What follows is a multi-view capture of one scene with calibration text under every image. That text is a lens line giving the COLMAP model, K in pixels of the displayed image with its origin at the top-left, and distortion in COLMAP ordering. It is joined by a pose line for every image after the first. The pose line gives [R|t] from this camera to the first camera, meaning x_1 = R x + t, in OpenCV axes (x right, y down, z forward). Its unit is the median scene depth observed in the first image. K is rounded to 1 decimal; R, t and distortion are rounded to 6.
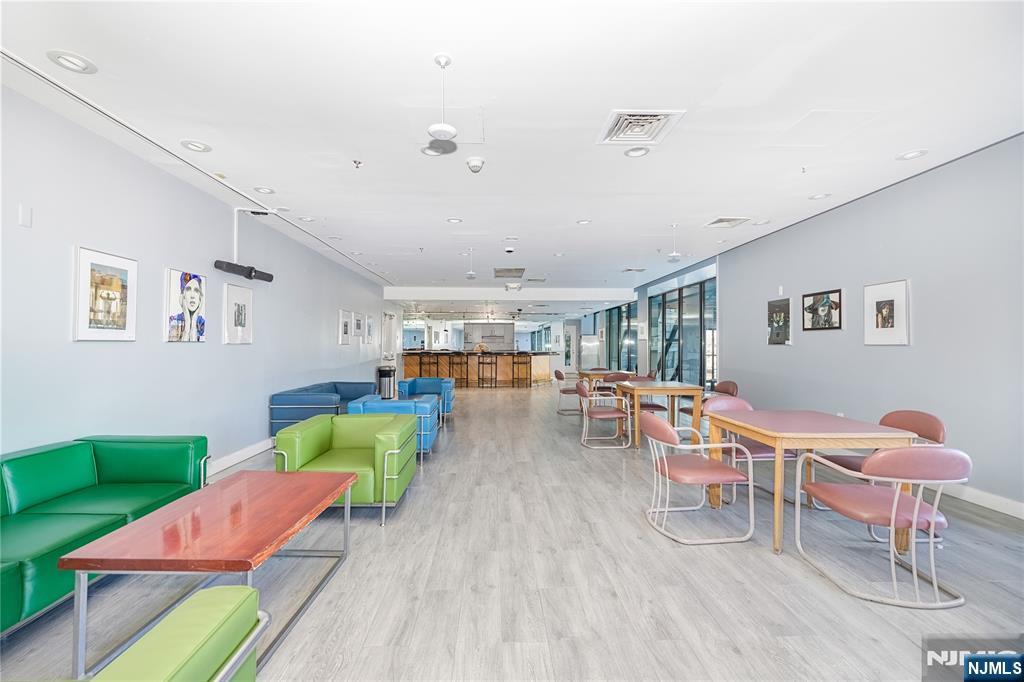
lens RADIAL K [[447.2, 0, 489.7], [0, 447.2, 339.8], [0, 0, 1]] dist [-0.000698, -0.000330]
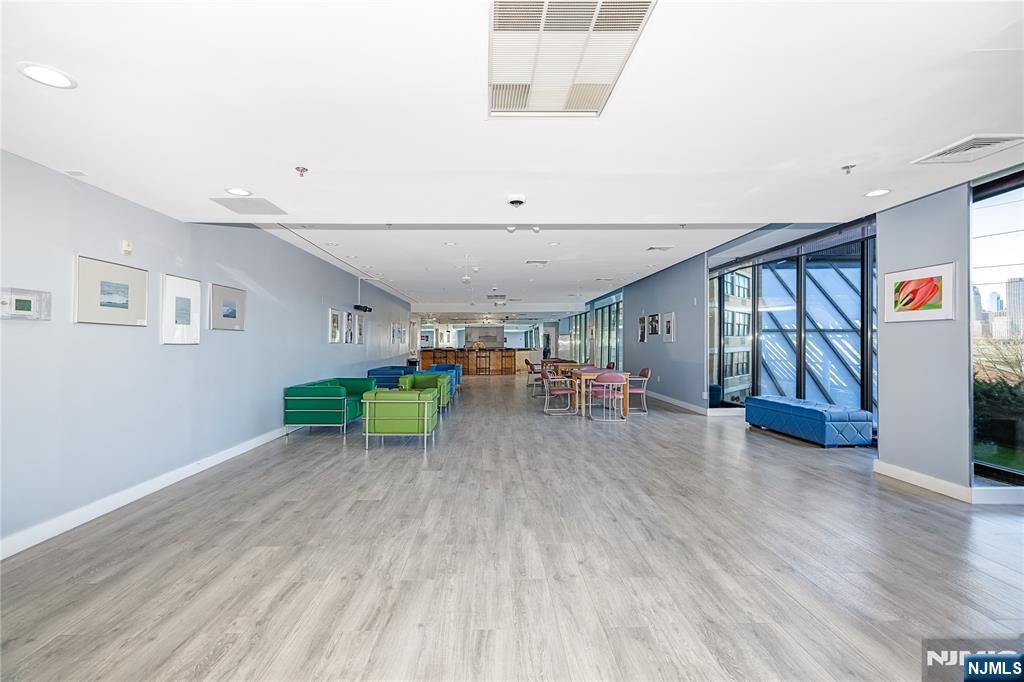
lens RADIAL K [[447.2, 0, 489.7], [0, 447.2, 339.8], [0, 0, 1]] dist [-0.000698, -0.000330]
pose [[0.999959, -0.006939, 0.005899, 0.019454], [0.006919, 0.999971, 0.003317, -0.010122], [-0.005922, -0.003276, 0.999977, -0.945308]]
